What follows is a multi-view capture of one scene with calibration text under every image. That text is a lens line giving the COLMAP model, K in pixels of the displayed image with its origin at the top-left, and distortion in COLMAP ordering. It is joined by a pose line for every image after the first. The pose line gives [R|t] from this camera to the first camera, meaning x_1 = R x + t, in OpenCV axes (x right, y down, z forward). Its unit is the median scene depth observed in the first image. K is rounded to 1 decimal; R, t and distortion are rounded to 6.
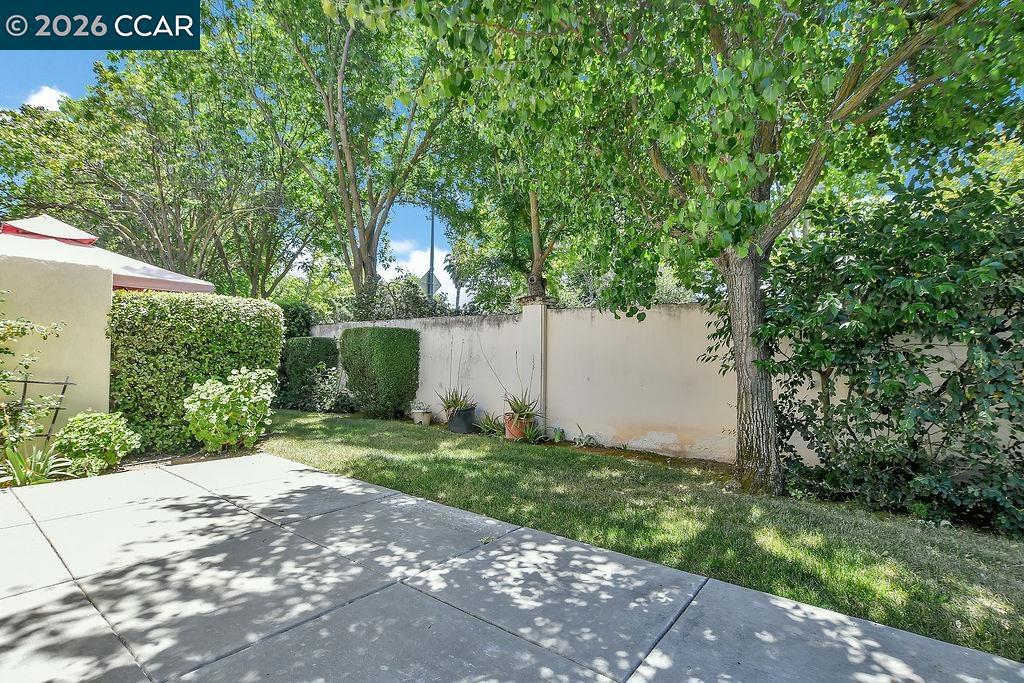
lens RADIAL K [[481.1, 0, 508.1], [0, 481.1, 346.9], [0, 0, 1]] dist [-0.023820, -0.000732]
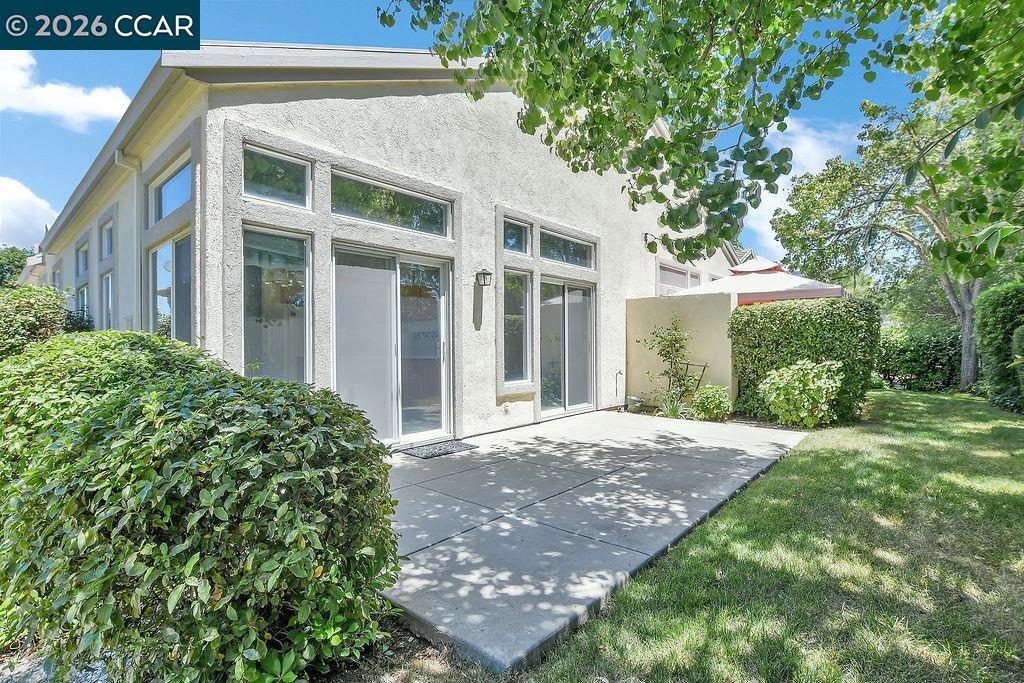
lens RADIAL K [[481.1, 0, 508.1], [0, 481.1, 346.9], [0, 0, 1]] dist [-0.023820, -0.000732]
pose [[-0.053804, -0.011502, -0.998485, 1.184391], [0.017981, 0.999760, -0.012485, 0.026320], [0.998390, -0.018625, -0.053584, 0.592520]]
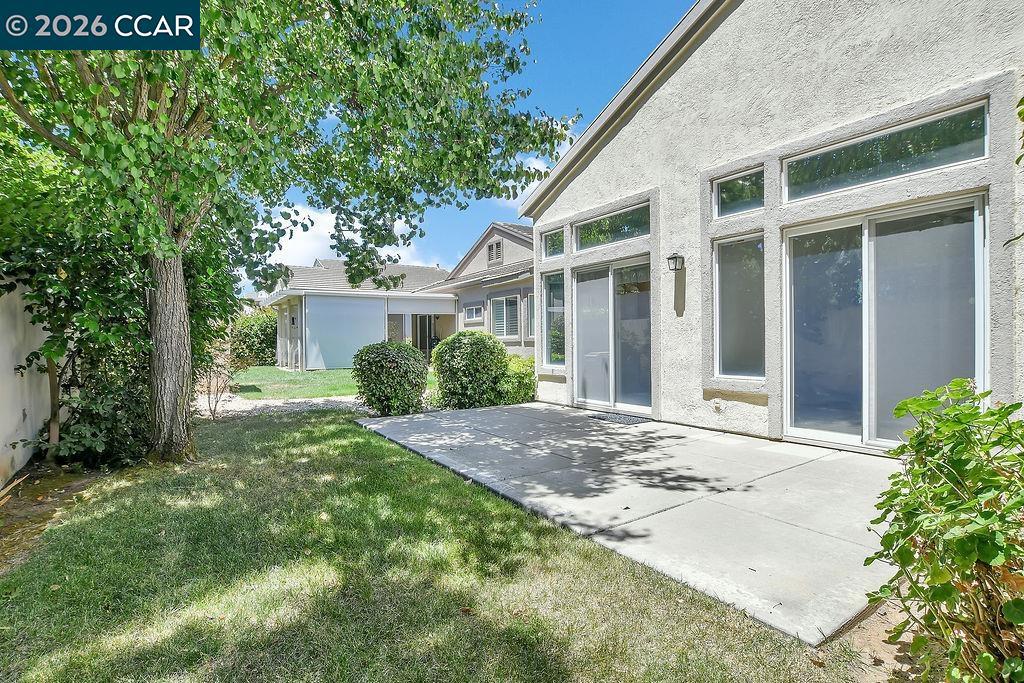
lens RADIAL K [[481.1, 0, 508.1], [0, 481.1, 346.9], [0, 0, 1]] dist [-0.023820, -0.000732]
pose [[-0.946847, -0.011214, 0.321490, -0.702942], [-0.006943, 0.999872, 0.014429, 0.030247], [-0.321610, 0.011429, -0.946803, 2.356064]]
